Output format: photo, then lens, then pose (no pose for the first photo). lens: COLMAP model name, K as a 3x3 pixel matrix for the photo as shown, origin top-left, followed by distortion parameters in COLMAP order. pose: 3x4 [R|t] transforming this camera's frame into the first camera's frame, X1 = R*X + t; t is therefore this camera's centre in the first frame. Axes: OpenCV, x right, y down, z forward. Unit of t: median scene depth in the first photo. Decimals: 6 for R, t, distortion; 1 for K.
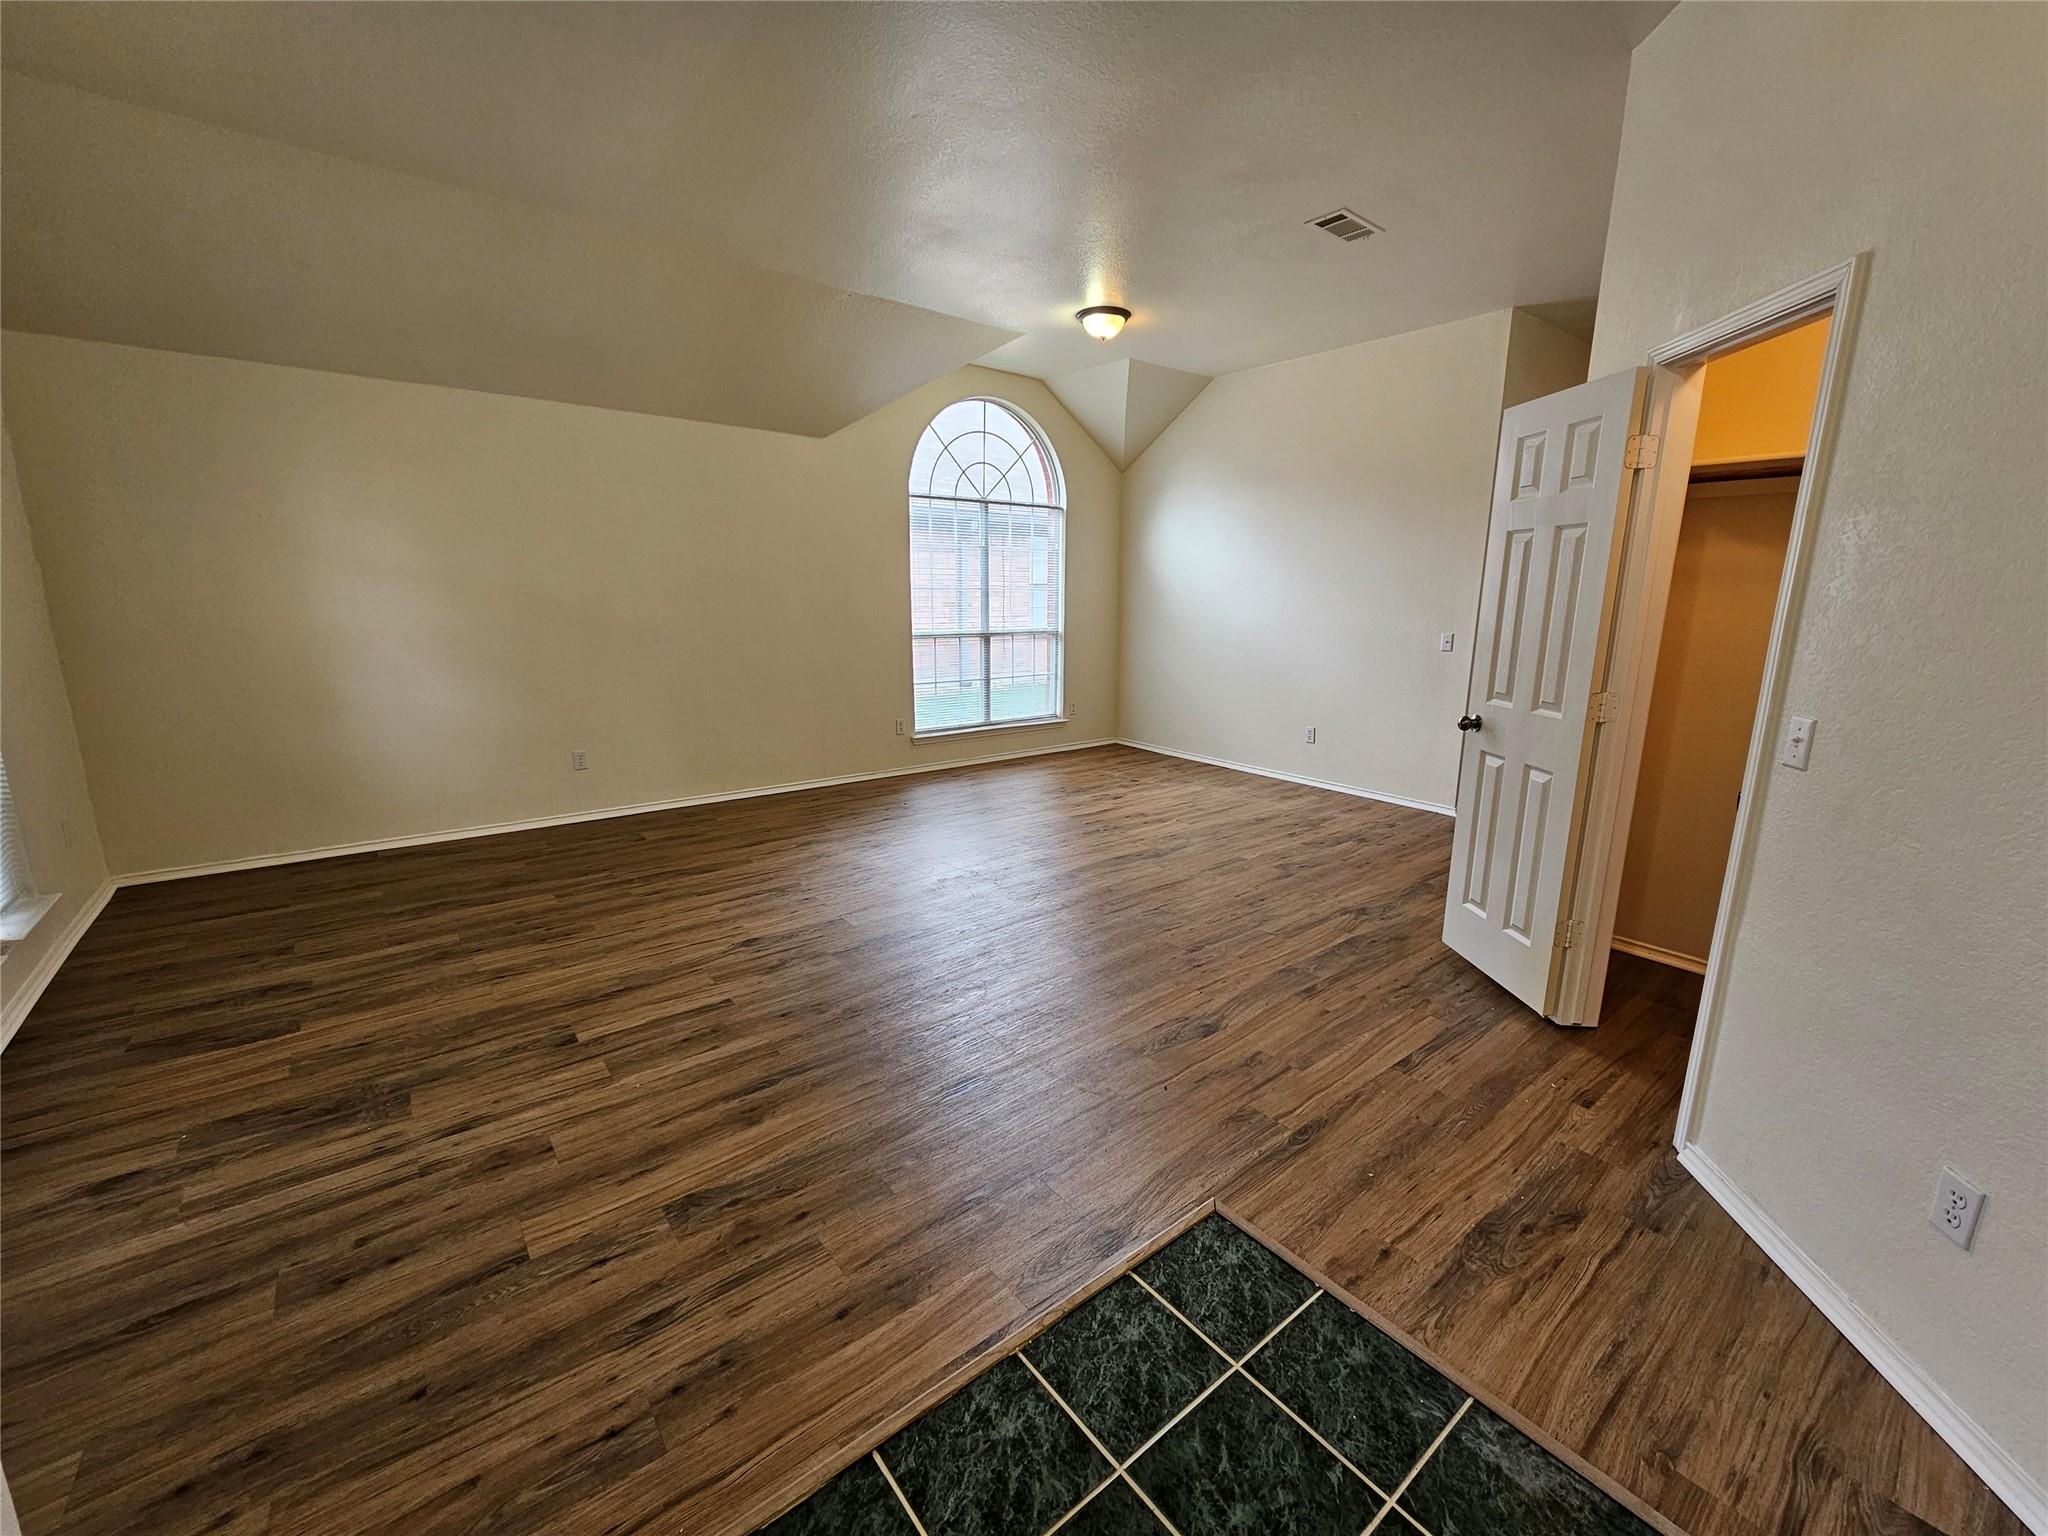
lens RADIAL K [[825.9, 0, 1029.9], [0, 825.9, 777.7], [0, 0, 1]] dist [-0.002100, 0.000617]
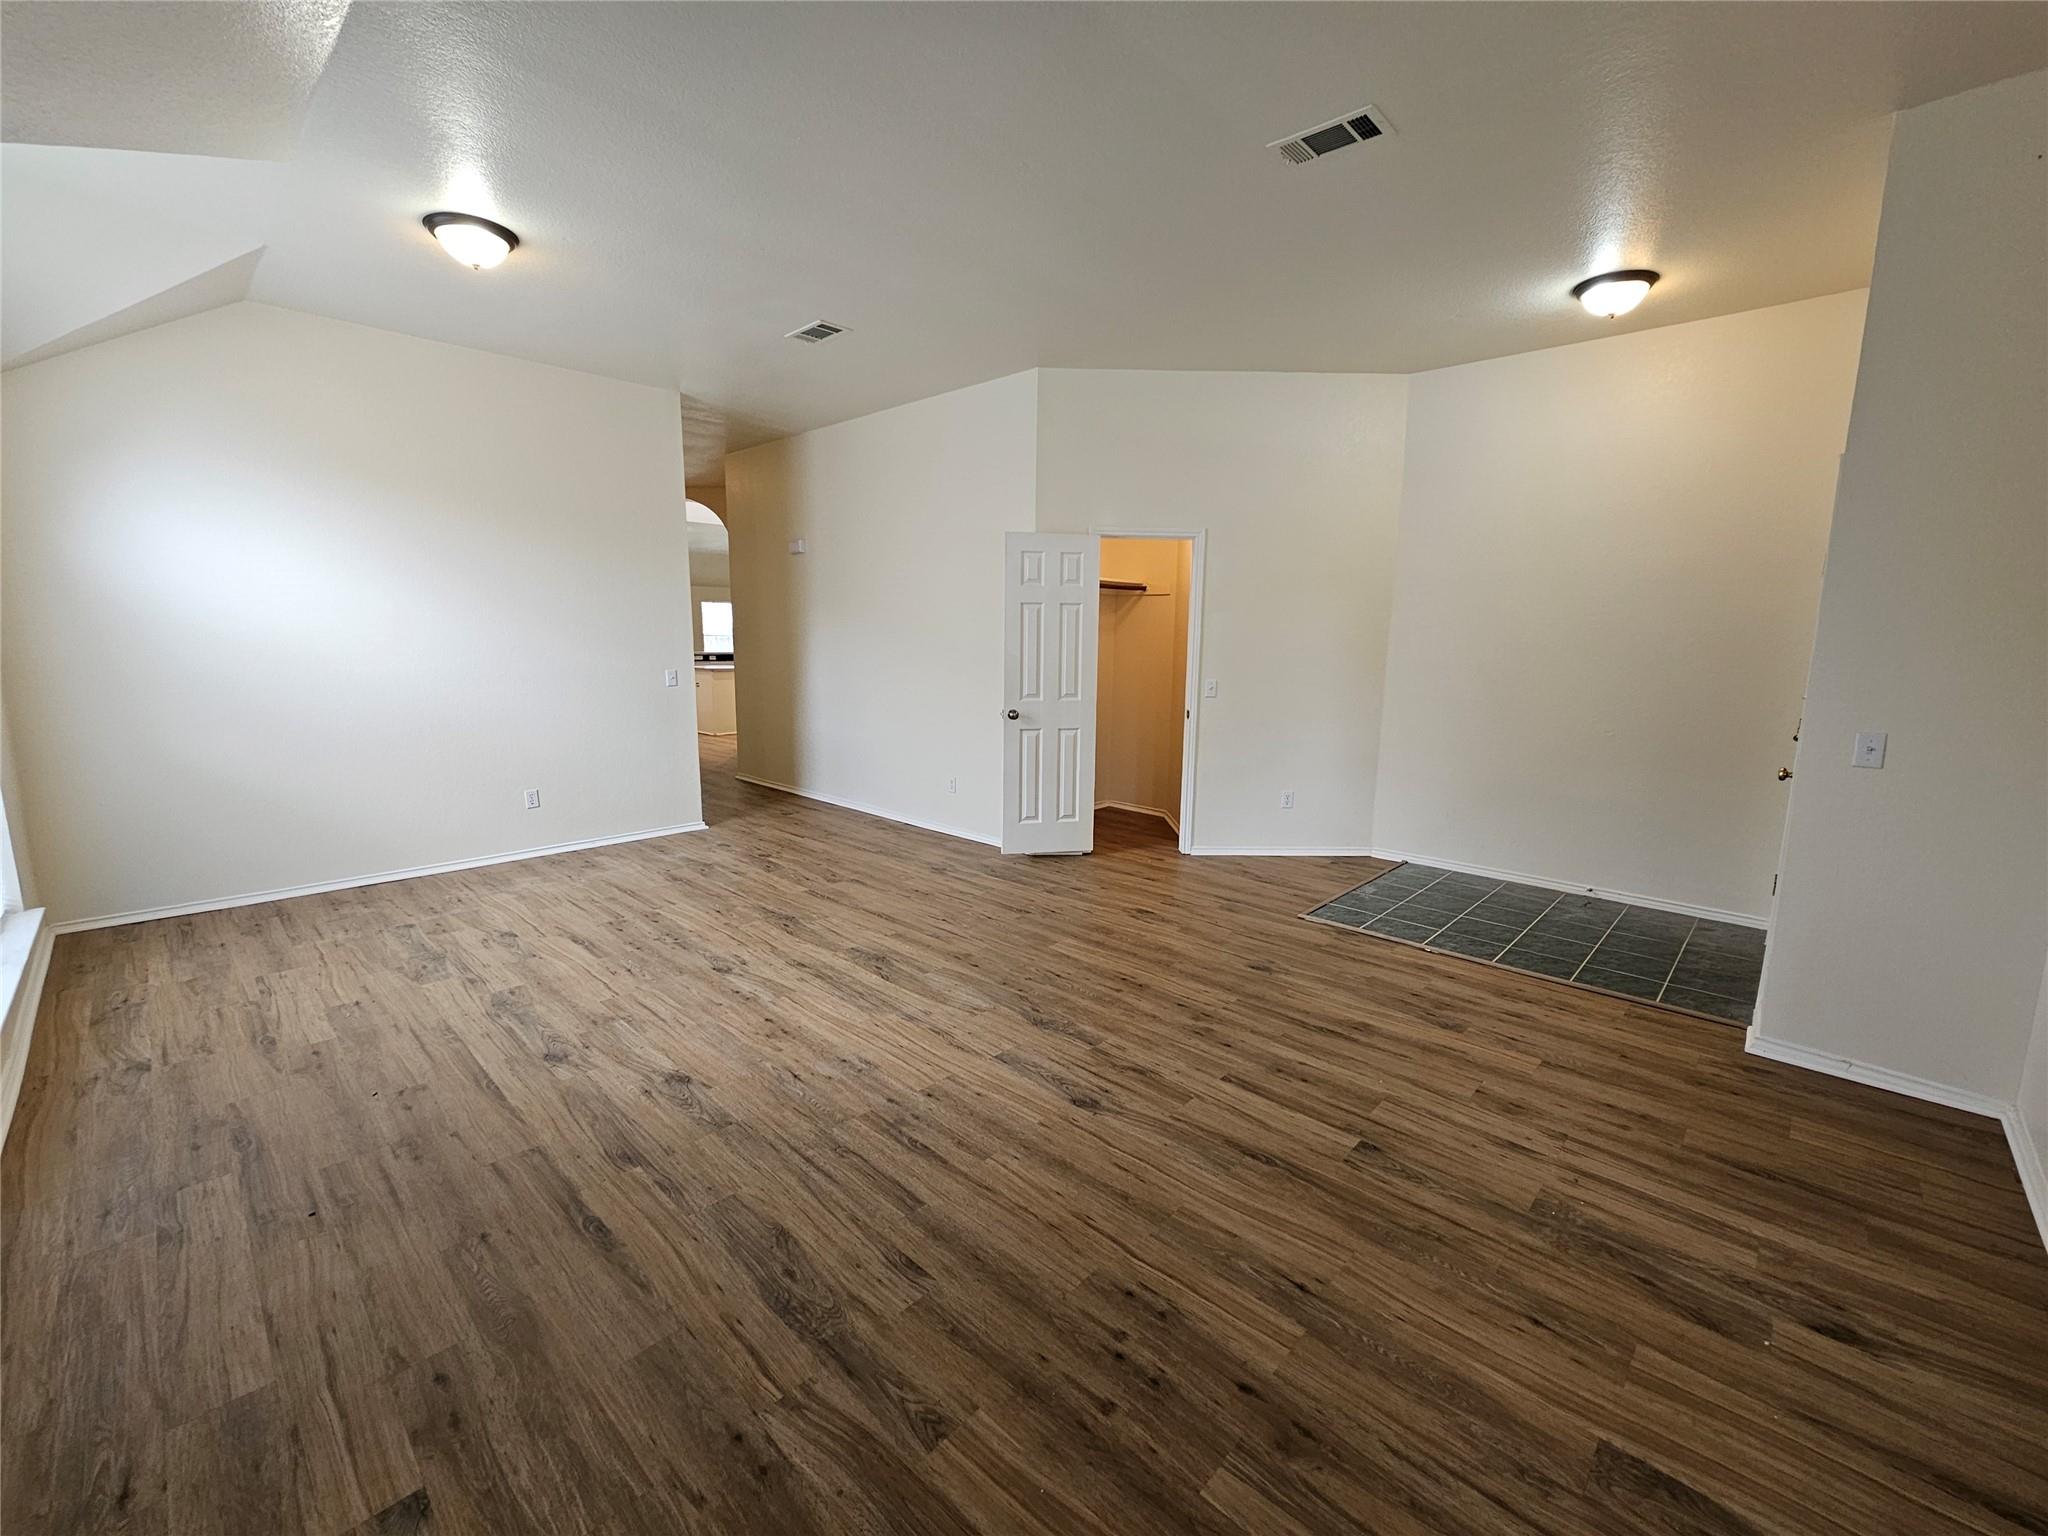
lens RADIAL K [[825.9, 0, 1028.6], [0, 825.9, 768.6], [0, 0, 1]] dist [-0.002100, 0.000617]
pose [[-0.126841, -0.175382, 0.976295, -1.372989], [0.210438, 0.957082, 0.199271, -0.354942], [-0.969344, 0.230725, -0.084490, 1.385374]]
